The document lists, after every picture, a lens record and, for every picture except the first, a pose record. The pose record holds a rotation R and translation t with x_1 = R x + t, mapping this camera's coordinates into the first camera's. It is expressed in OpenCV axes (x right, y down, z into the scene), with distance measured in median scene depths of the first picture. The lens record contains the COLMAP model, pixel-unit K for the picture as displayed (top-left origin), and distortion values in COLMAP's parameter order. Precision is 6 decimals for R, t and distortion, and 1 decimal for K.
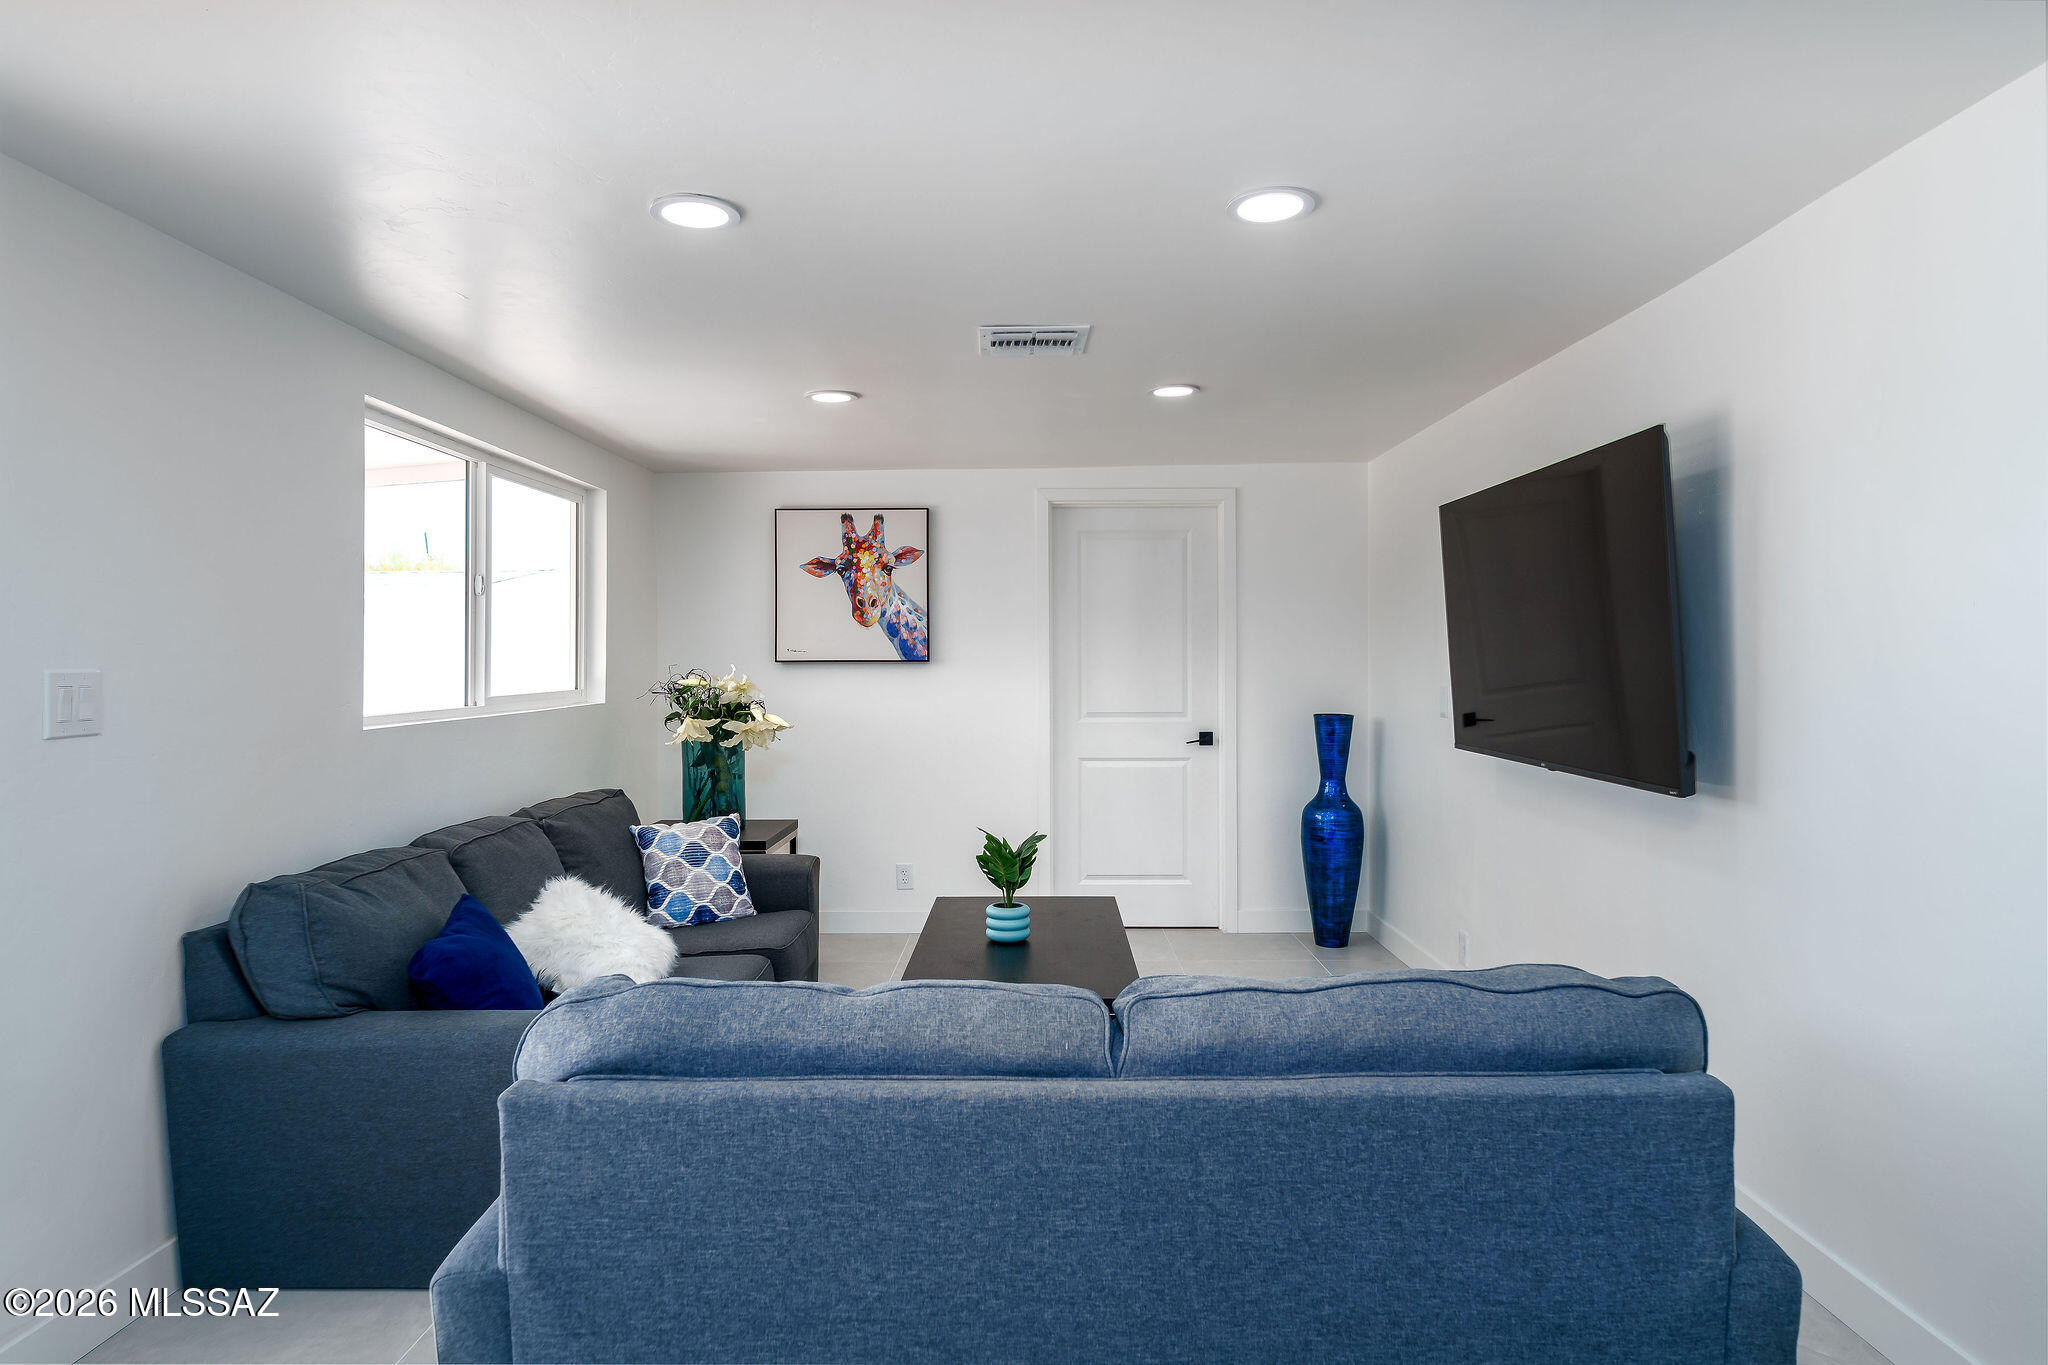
lens RADIAL K [[1193.1, 0, 1024.0], [0, 1193.1, 682.5], [0, 0, 1]] dist [-0.000303, 0.000409]
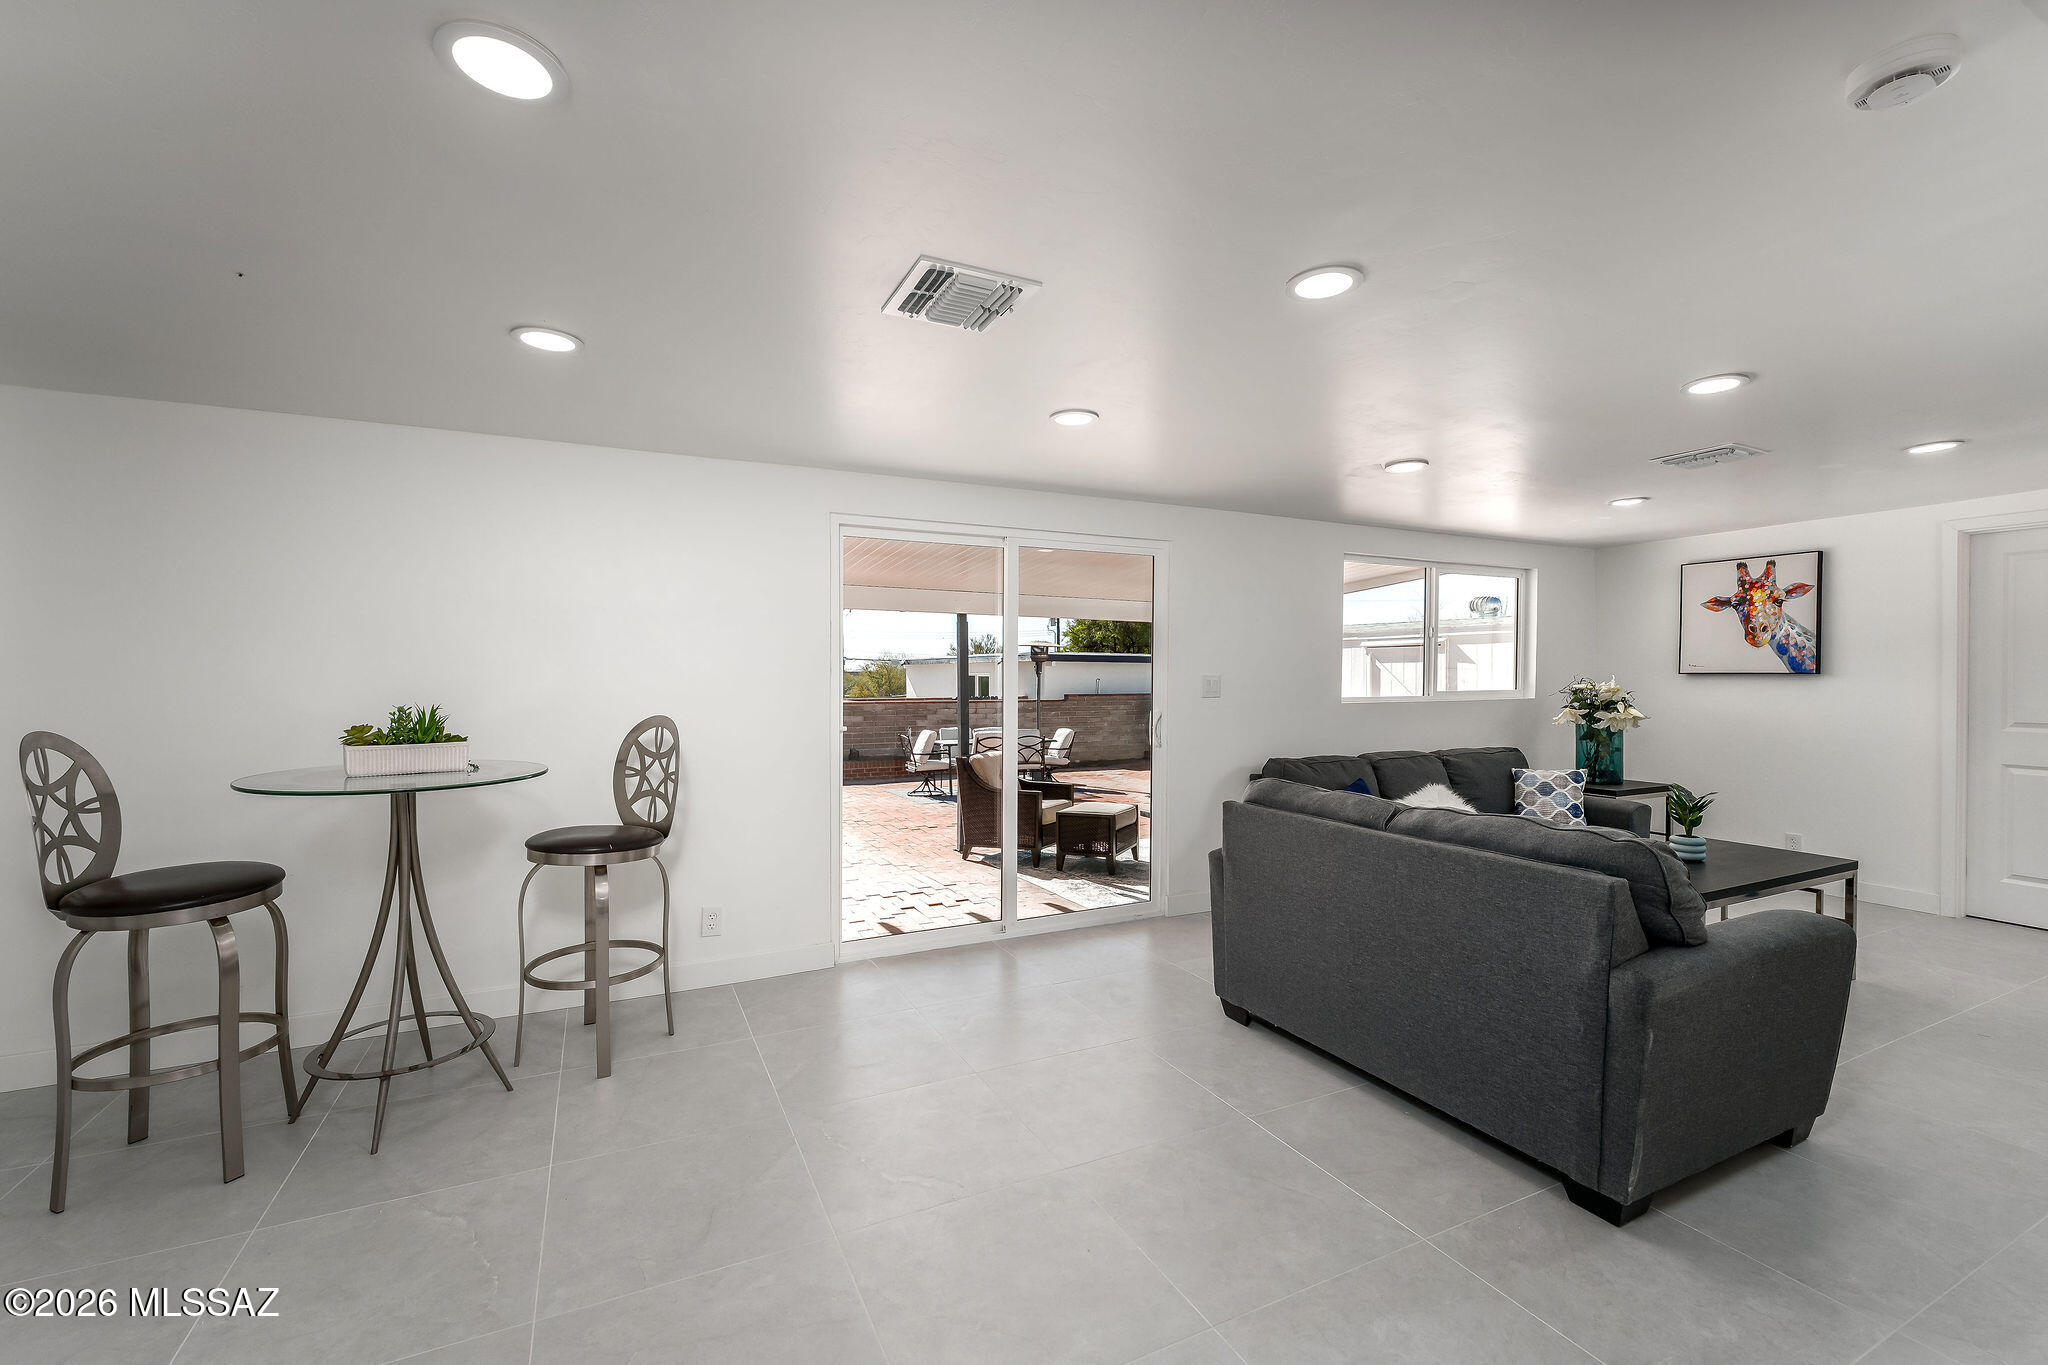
lens RADIAL K [[855.2, 0, 1024.0], [0, 855.2, 682.5], [0, 0, 1]] dist [-0.010168, -0.000047]
pose [[0.444291, 0.013780, -0.895776, 0.346468], [-0.019573, 0.999792, 0.005672, 0.002499], [0.895669, 0.015013, 0.444469, -0.134795]]
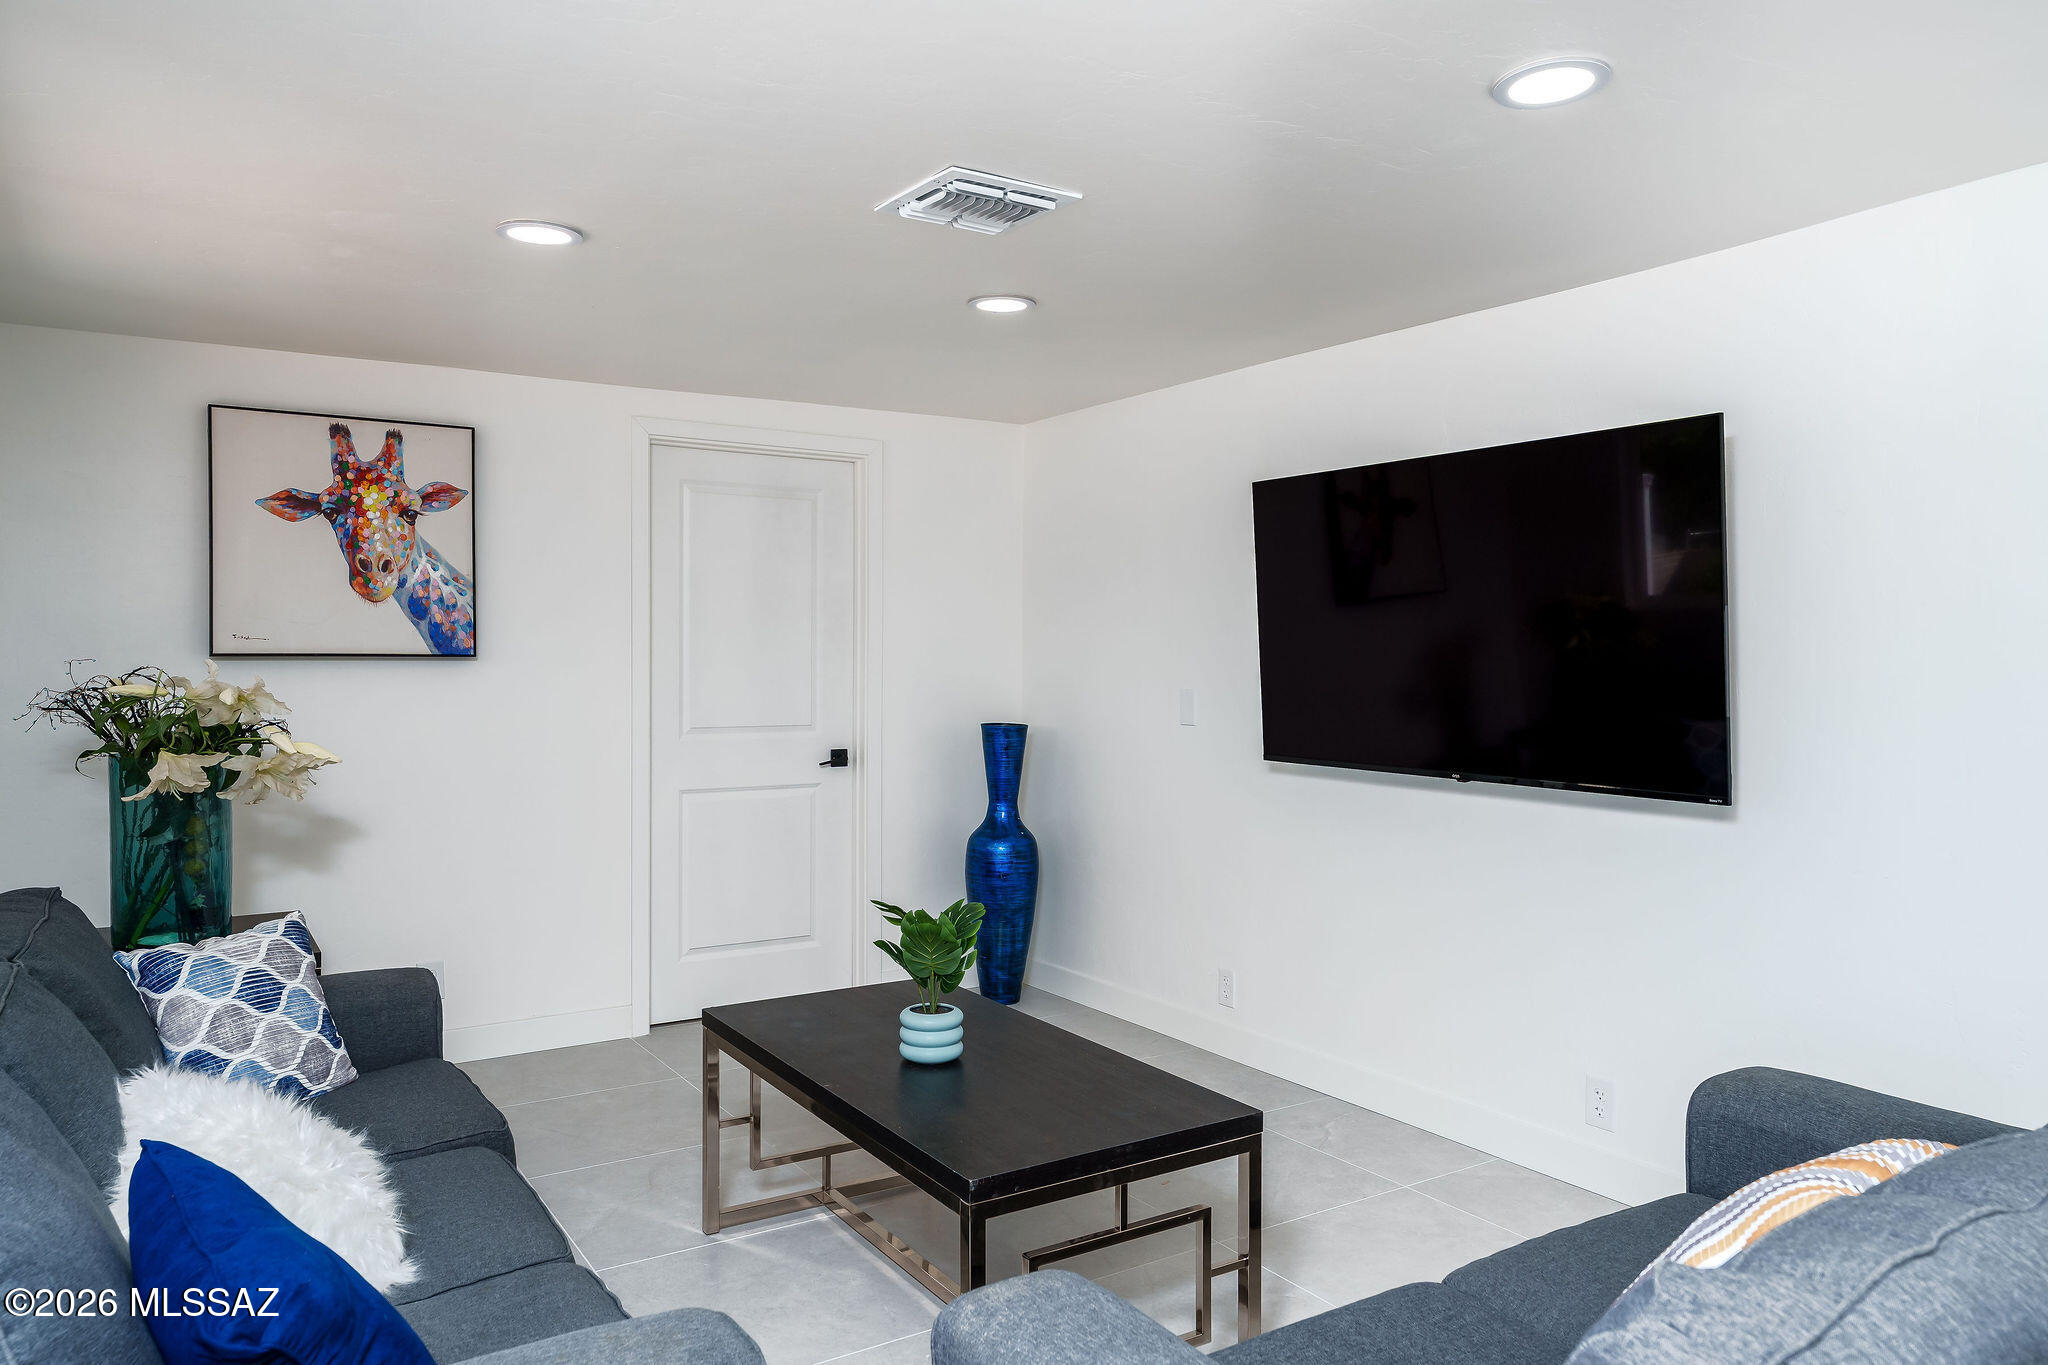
lens RADIAL K [[1376.8, 0, 1024.0], [0, 1376.8, 682.5], [0, 0, 1]] dist [0.001700, 0.002319]
pose [[0.834435, -0.002948, 0.551098, -0.250658], [0.004012, 0.999992, -0.000725, -0.001210], [-0.551091, 0.002816, 0.834440, 0.183890]]
